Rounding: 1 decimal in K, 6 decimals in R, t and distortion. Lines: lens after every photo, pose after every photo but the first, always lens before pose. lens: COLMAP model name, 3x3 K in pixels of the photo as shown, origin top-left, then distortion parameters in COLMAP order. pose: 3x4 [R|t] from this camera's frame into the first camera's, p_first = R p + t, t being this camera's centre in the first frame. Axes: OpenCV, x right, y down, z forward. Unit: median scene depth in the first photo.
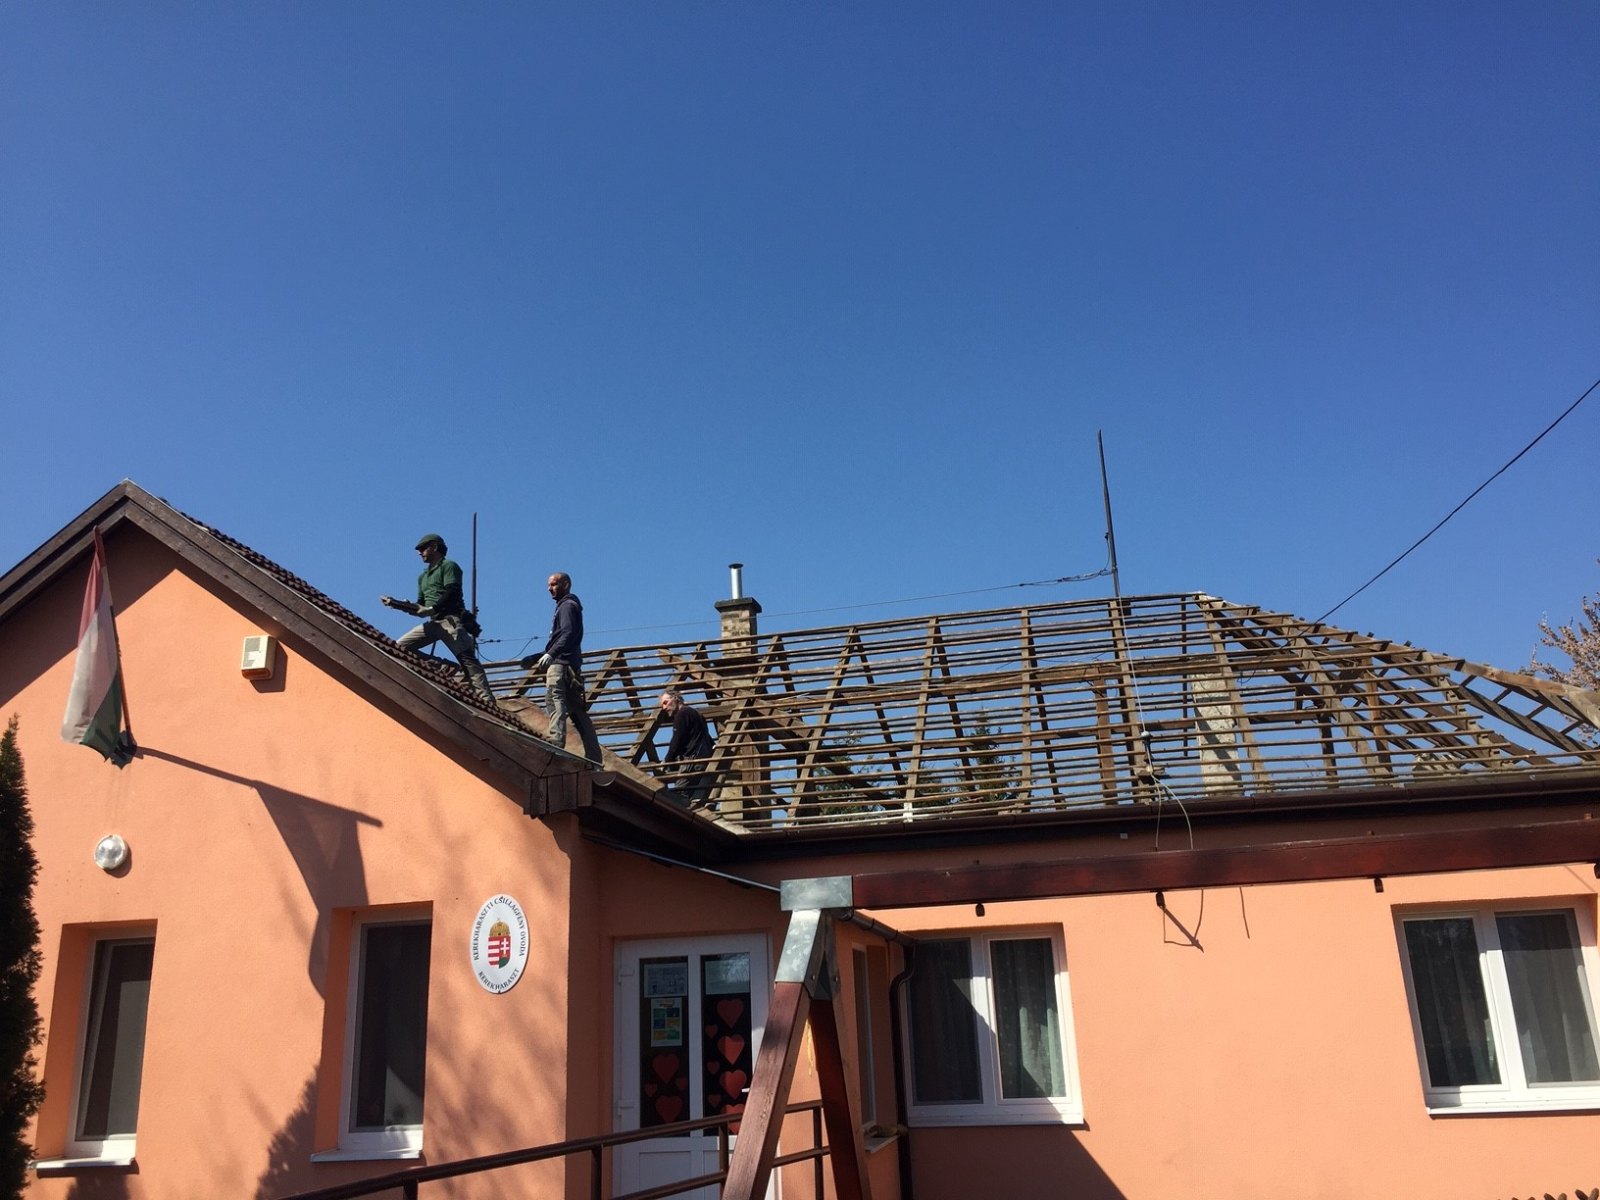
lens RADIAL K [[1348.2, 0, 800.0], [0, 1348.2, 600.0], [0, 0, 1]] dist [0.080436, -0.099947]
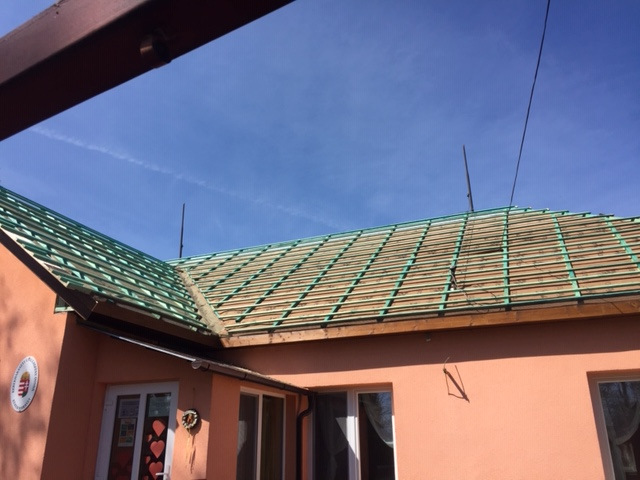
lens RADIAL K [[539.3, 0, 320.0], [0, 539.3, 240.0], [0, 0, 1]] dist [0.080436, -0.099947]
pose [[0.983823, -0.032953, -0.176084, 0.274542], [0.021740, 0.997633, -0.065235, 0.115218], [0.177817, 0.060352, 0.982211, 0.339391]]
